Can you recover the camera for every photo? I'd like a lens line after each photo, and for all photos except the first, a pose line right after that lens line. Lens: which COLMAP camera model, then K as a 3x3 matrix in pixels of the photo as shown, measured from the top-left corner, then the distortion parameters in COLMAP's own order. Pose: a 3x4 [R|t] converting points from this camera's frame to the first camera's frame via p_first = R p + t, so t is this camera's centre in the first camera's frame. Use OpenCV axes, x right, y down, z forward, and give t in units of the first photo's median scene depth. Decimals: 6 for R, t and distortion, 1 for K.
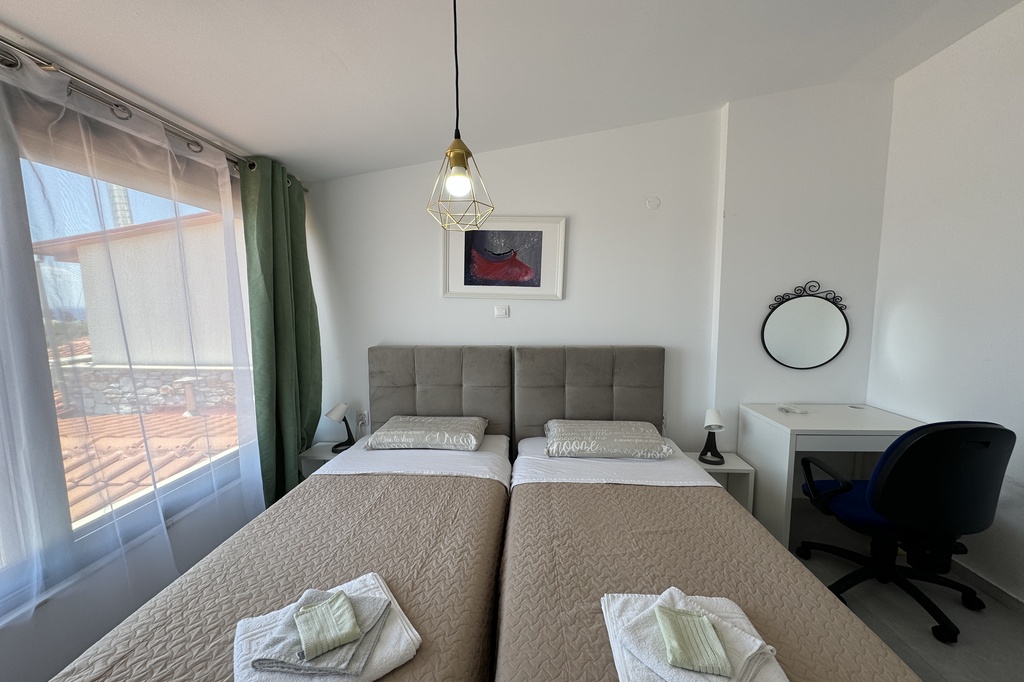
lens RADIAL K [[409.9, 0, 509.0], [0, 409.9, 343.6], [0, 0, 1]] dist [-0.002288, 0.001642]
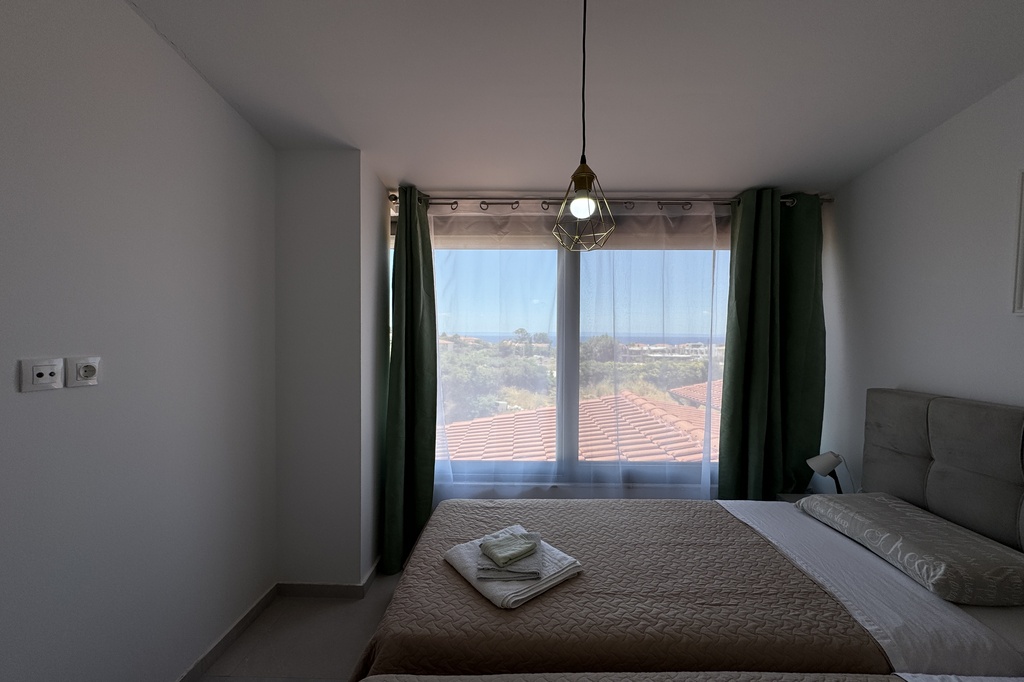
lens RADIAL K [[409.9, 0, 513.2], [0, 409.9, 342.1], [0, 0, 1]] dist [-0.002288, 0.001642]
pose [[0.056053, 0.027585, -0.998047, 0.376038], [-0.105872, 0.994147, 0.021531, -0.022703], [0.992799, 0.104458, 0.058645, 0.340627]]
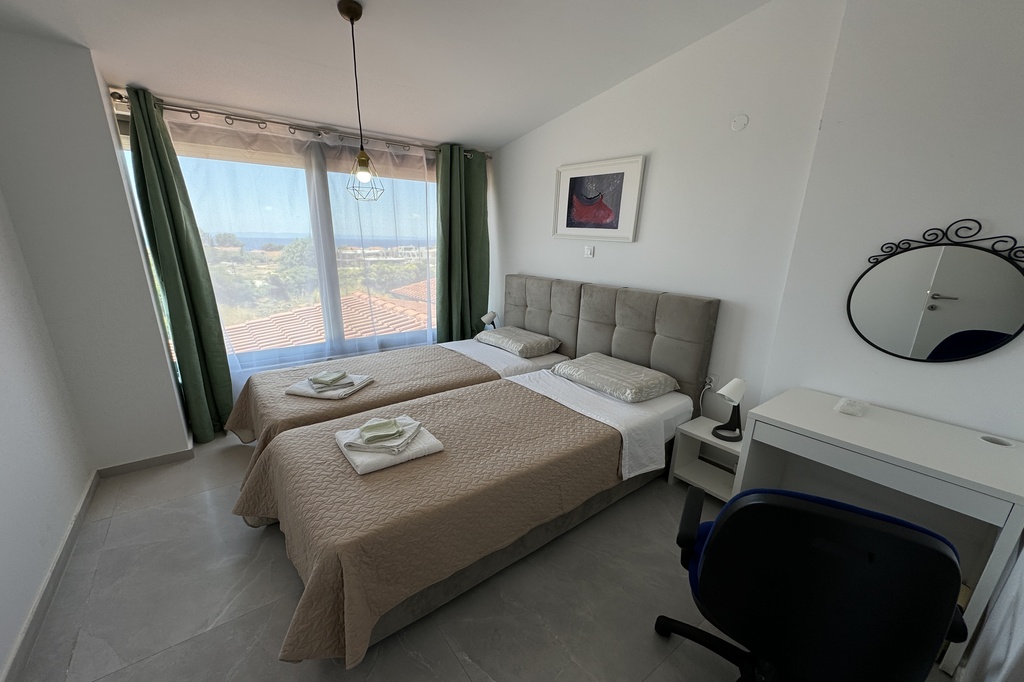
lens RADIAL K [[409.9, 0, 510.6], [0, 409.9, 353.9], [0, 0, 1]] dist [-0.002288, 0.001642]
pose [[0.655346, 0.220336, -0.722477, 0.775425], [-0.095255, 0.972979, 0.210329, -0.023206], [0.749298, -0.069019, 0.658626, 0.089460]]
